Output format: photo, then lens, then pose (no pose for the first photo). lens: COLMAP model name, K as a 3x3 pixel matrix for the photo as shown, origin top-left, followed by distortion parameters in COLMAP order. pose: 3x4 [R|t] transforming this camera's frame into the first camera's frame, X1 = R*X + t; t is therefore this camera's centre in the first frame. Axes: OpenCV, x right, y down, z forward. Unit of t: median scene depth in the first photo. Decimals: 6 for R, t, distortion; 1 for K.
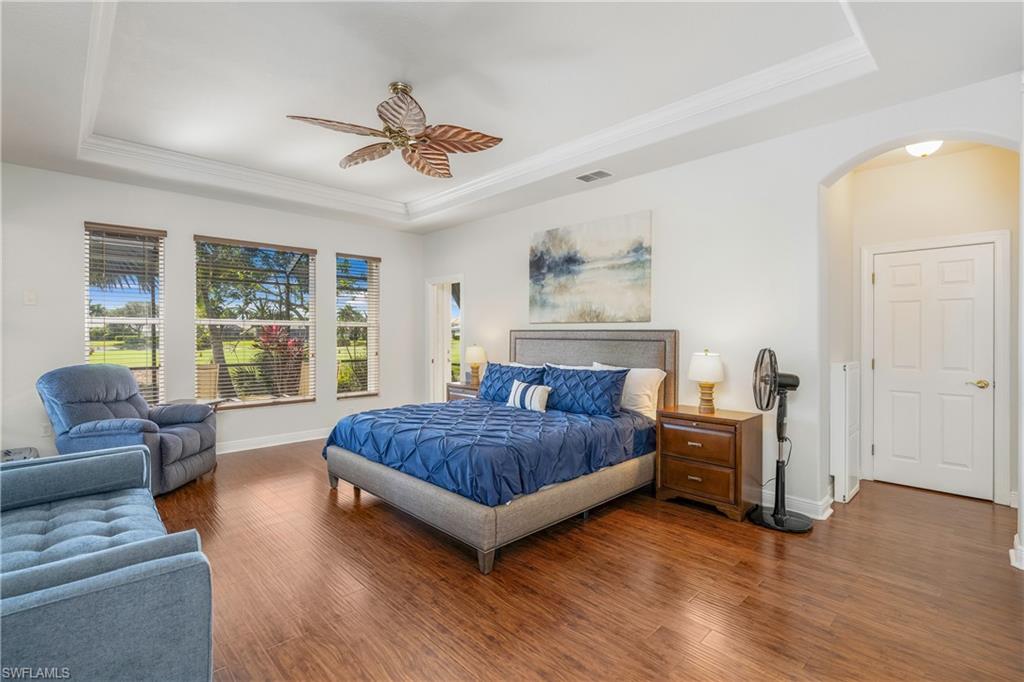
lens RADIAL K [[473.3, 0, 511.7], [0, 473.3, 339.6], [0, 0, 1]] dist [-0.003315, -0.000004]
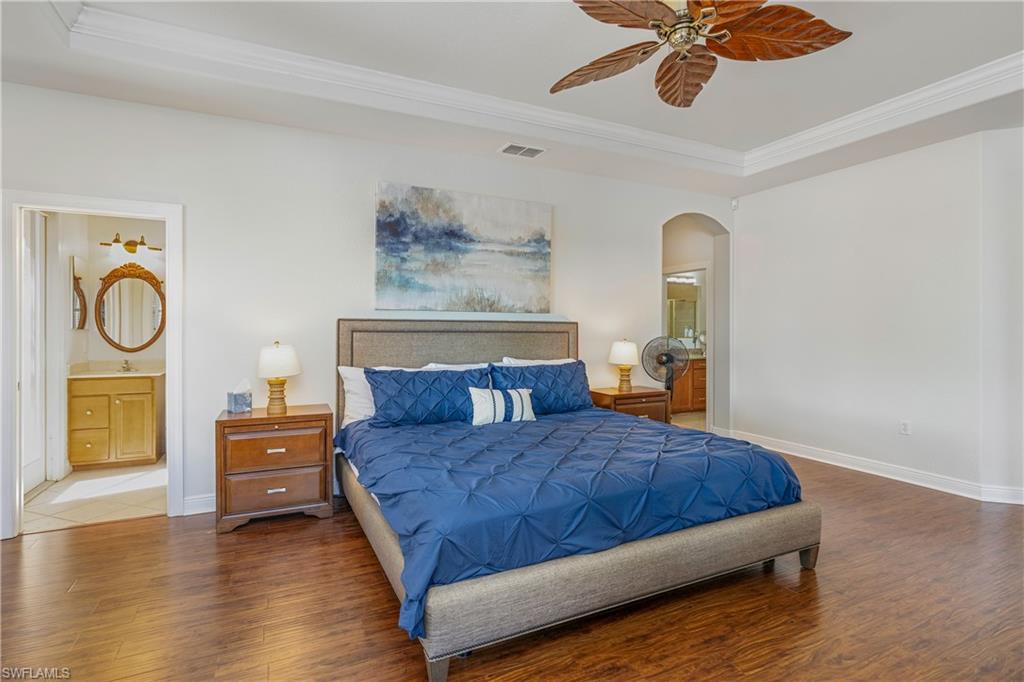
lens RADIAL K [[473.3, 0, 504.3], [0, 473.3, 326.6], [0, 0, 1]] dist [-0.003315, -0.000004]
pose [[0.330730, -0.001369, 0.943724, -0.629564], [0.006550, 0.999978, -0.000845, -0.008209], [-0.943703, 0.006461, 0.330732, 0.668919]]
